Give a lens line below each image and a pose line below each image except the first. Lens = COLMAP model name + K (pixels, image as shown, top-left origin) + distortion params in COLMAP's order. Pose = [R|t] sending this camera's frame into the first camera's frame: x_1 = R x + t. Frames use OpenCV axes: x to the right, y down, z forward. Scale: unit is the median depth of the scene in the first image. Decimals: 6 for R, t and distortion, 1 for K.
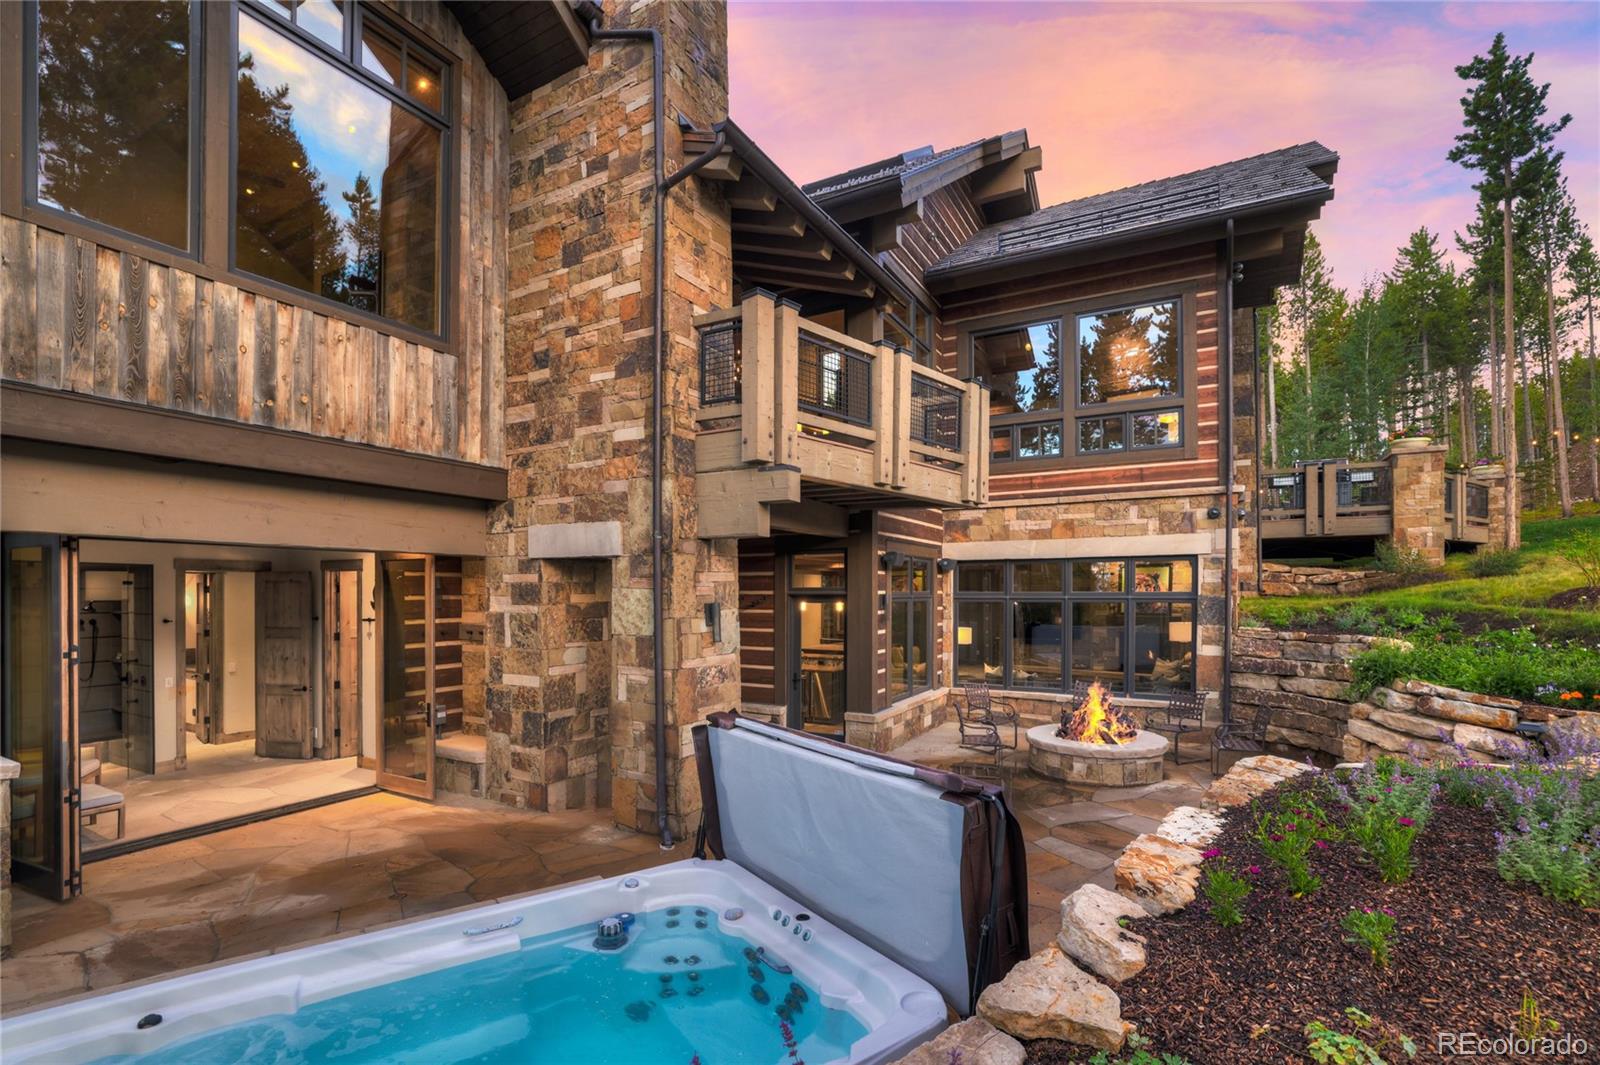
lens RADIAL K [[987.1, 0, 800.3], [0, 987.1, 570.5], [0, 0, 1]] dist [-0.082176, 0.063681]
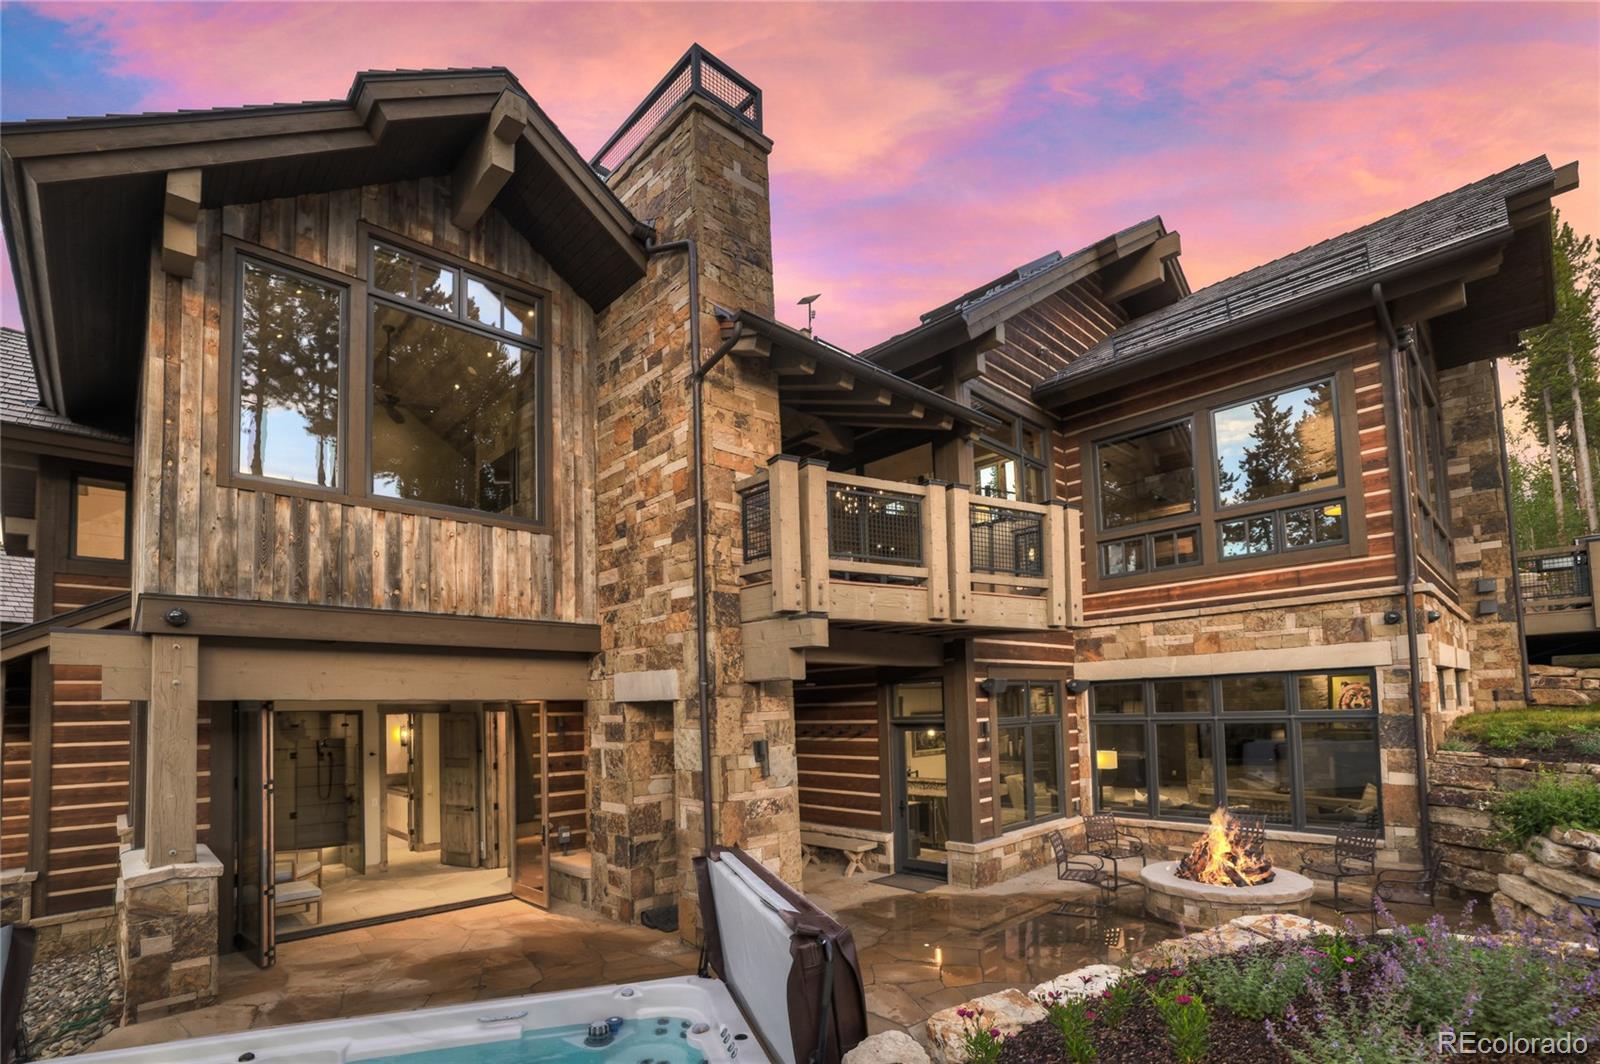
lens RADIAL K [[1078.1, 0, 796.0], [0, 1078.1, 570.4], [0, 0, 1]] dist [-0.092786, 0.090275]
pose [[0.919637, -0.061917, -0.387858, 0.420236], [0.031925, 0.996012, -0.083307, -0.054369], [0.391469, 0.064230, 0.917947, -0.091240]]
